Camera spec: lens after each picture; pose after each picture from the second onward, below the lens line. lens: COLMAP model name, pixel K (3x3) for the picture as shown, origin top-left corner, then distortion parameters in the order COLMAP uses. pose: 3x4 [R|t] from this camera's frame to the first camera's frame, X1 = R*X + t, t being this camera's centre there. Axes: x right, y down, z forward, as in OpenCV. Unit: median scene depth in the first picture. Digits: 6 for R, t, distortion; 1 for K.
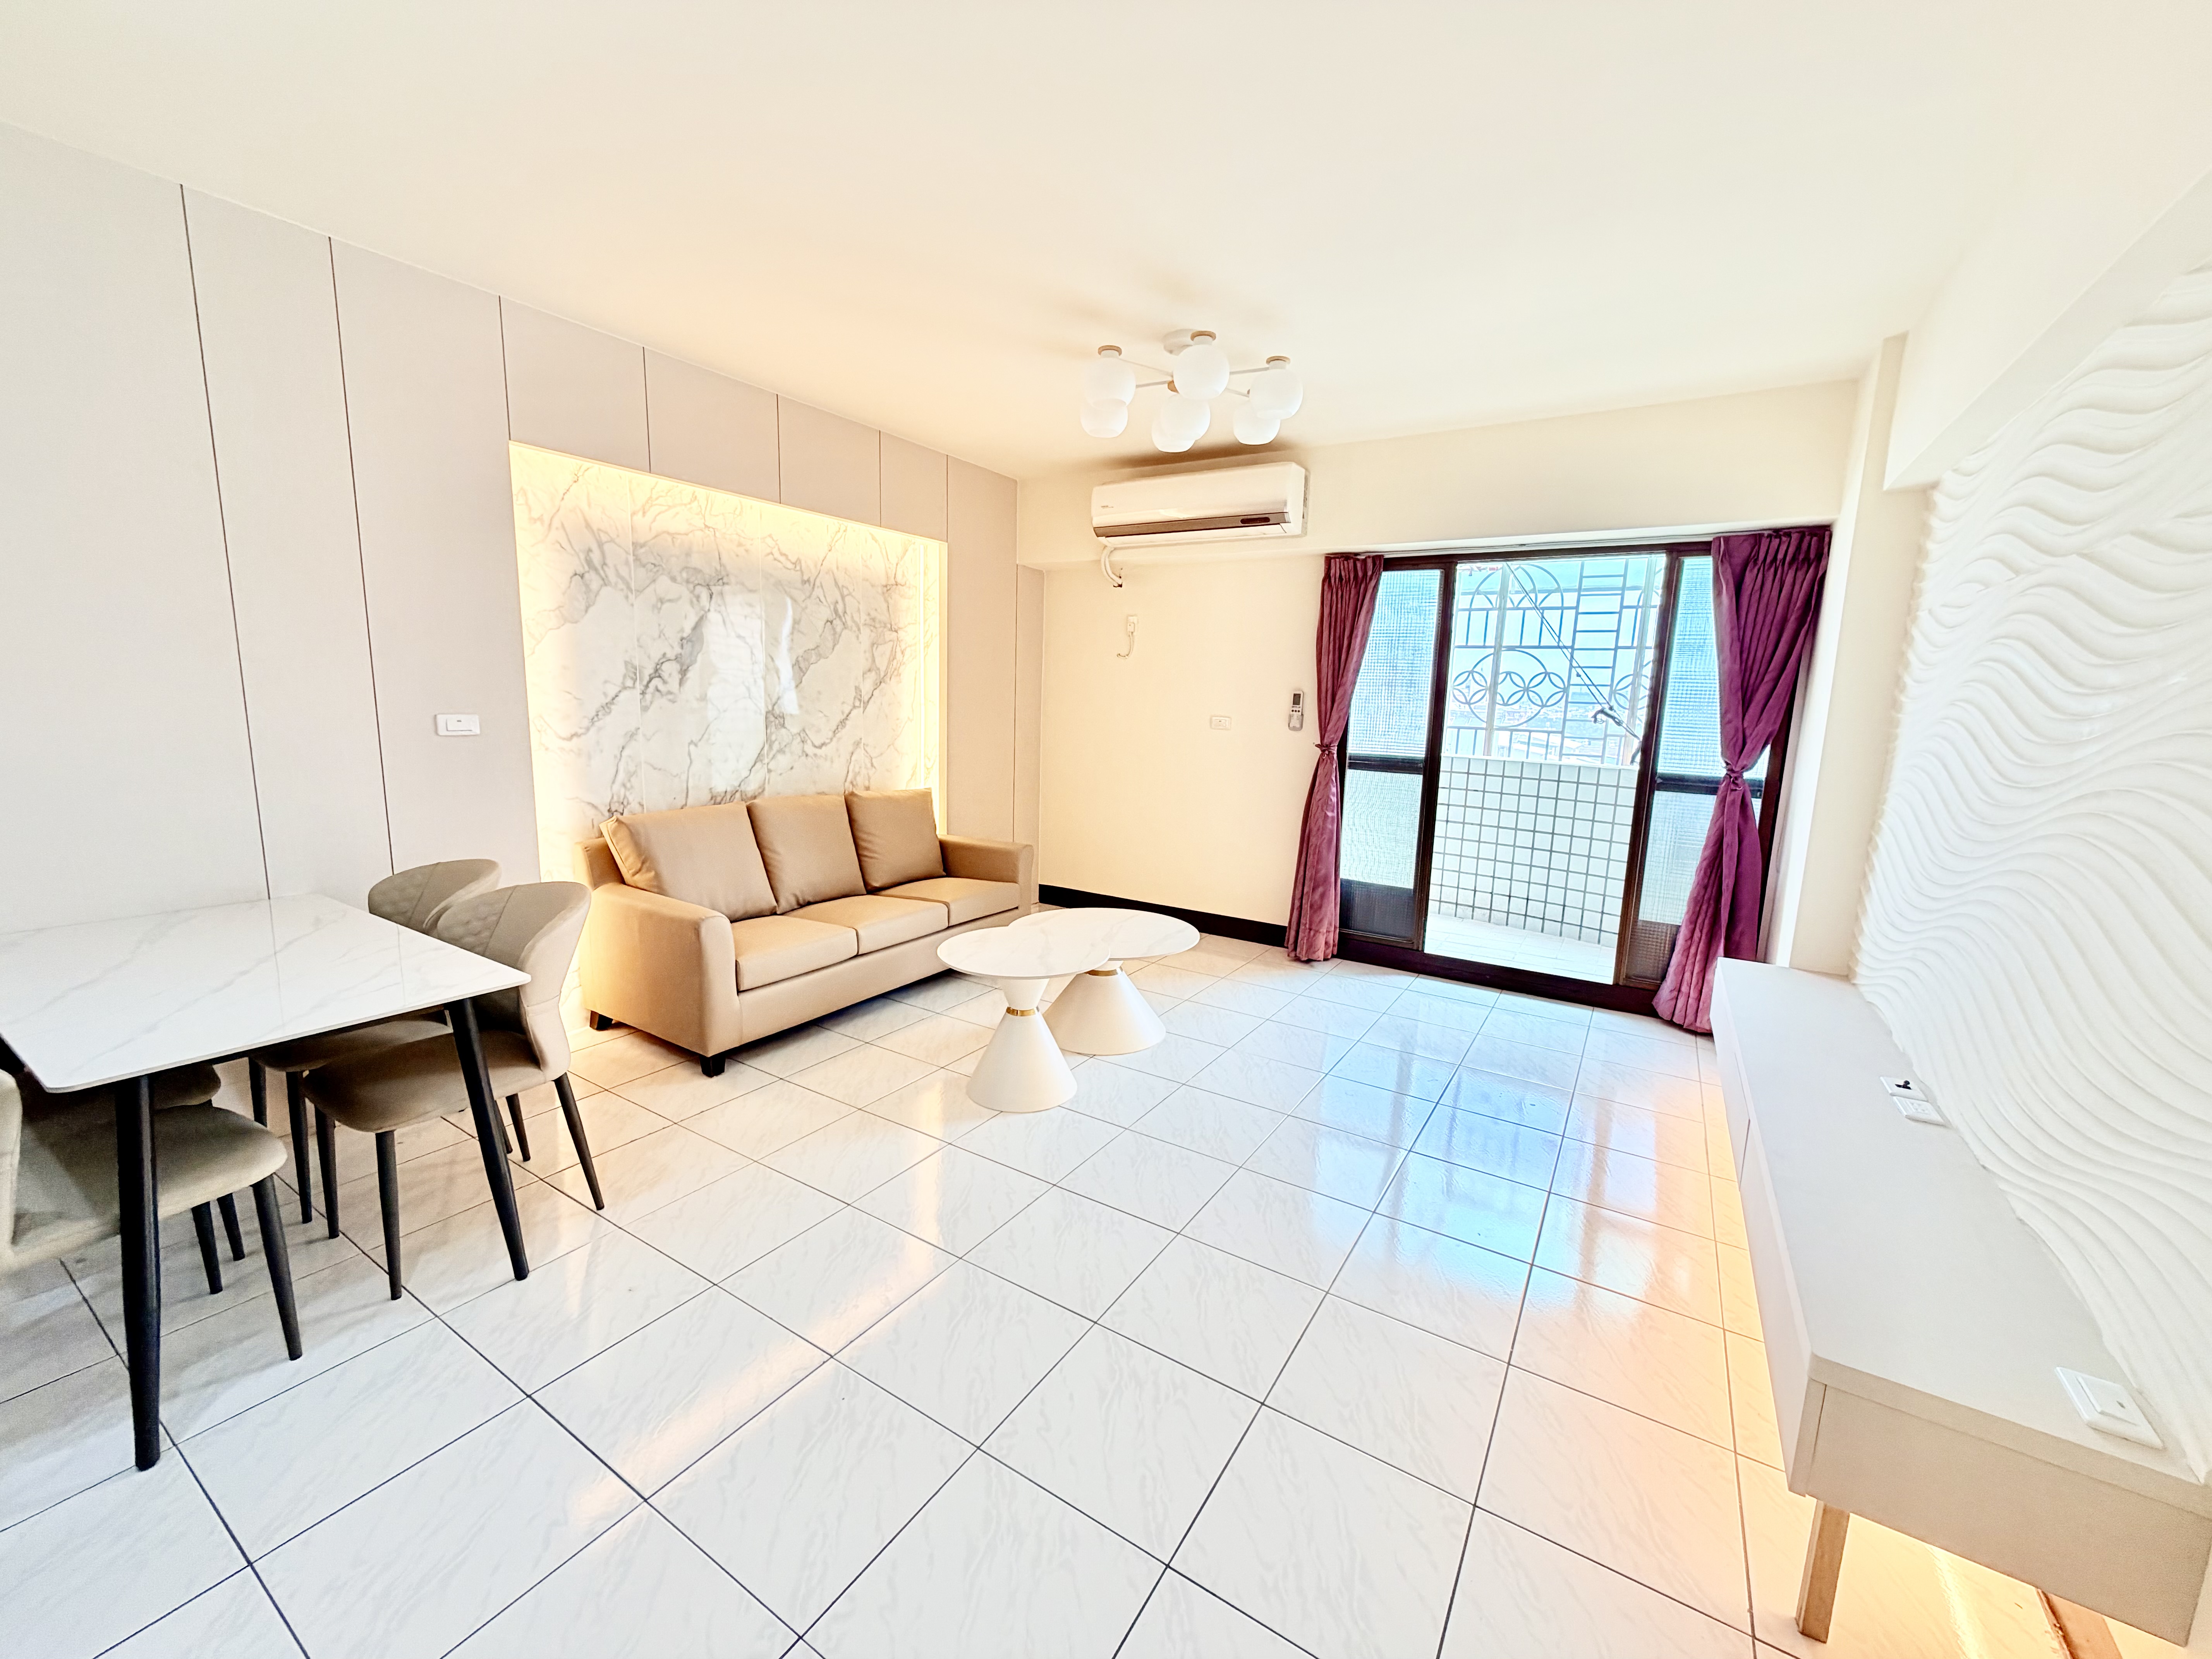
lens RADIAL K [[882.5, 0, 1106.0], [0, 882.5, 829.5], [0, 0, 1]] dist [0.000877, -0.000574]
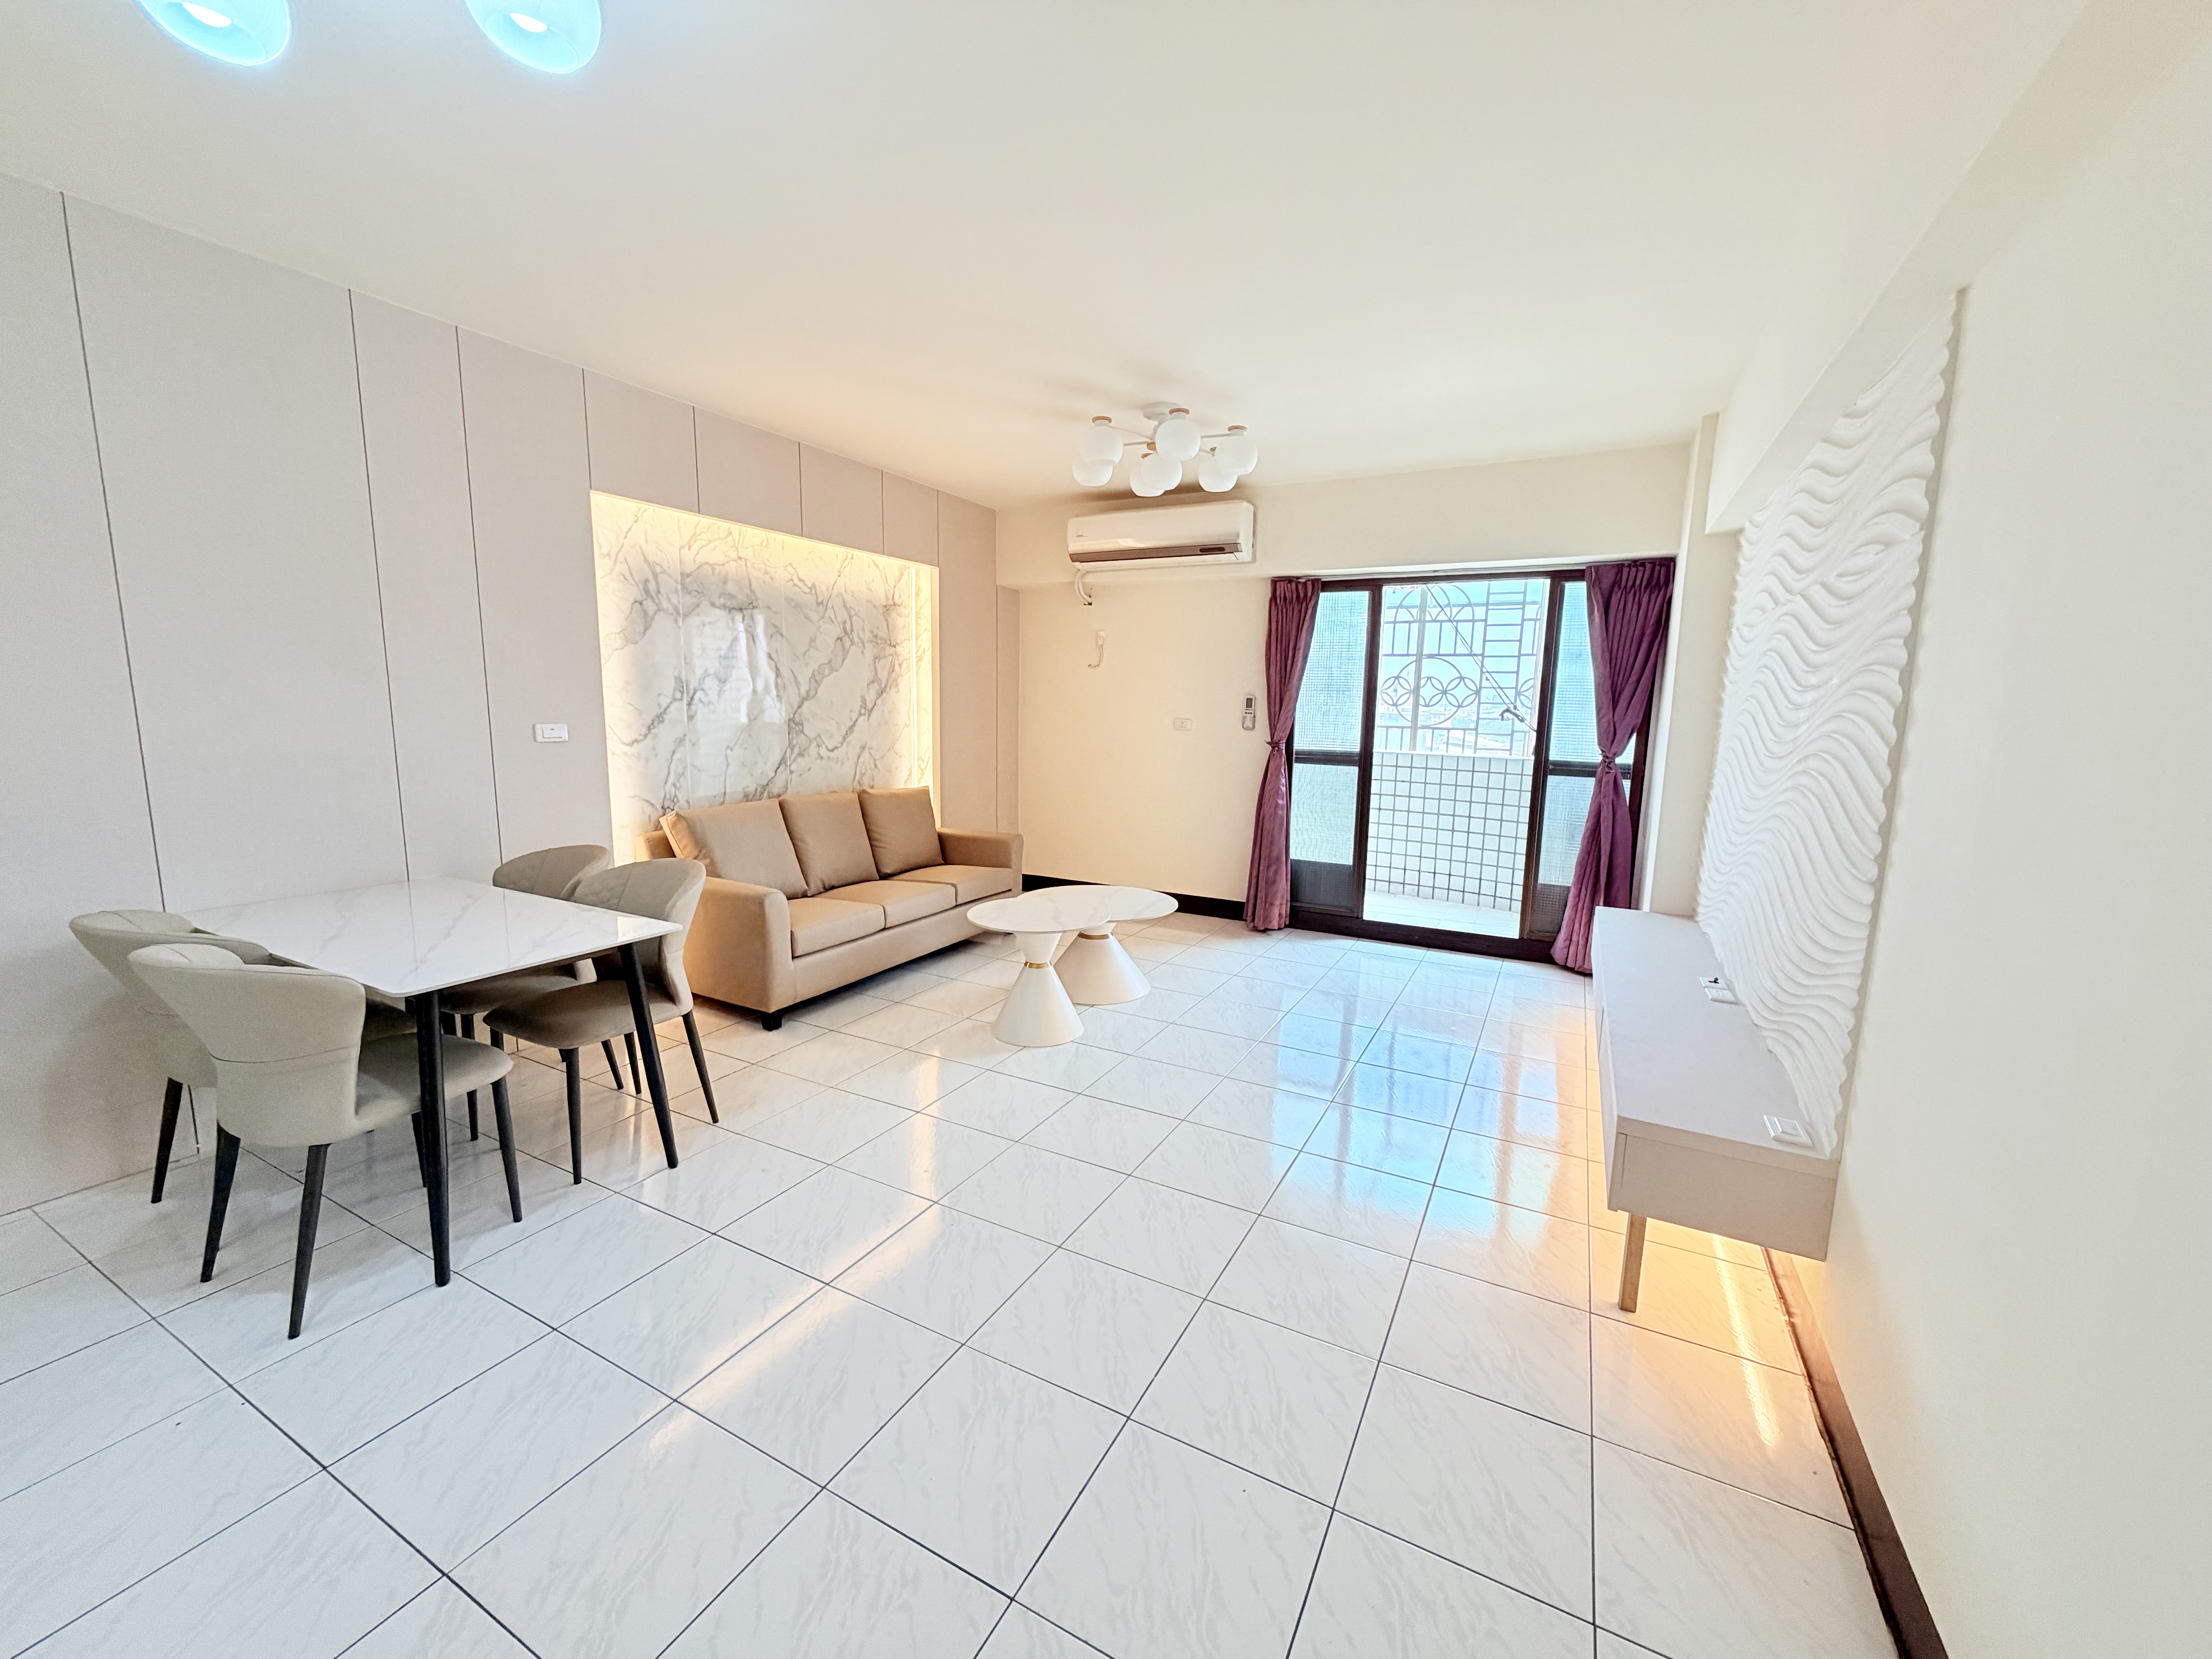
lens RADIAL K [[882.5, 0, 1106.0], [0, 882.5, 829.5], [0, 0, 1]] dist [0.000877, -0.000574]
pose [[0.997407, -0.021895, 0.068556, -0.062652], [0.022433, 0.999723, -0.007084, 0.025203], [-0.068382, 0.008604, 0.997622, -0.158406]]
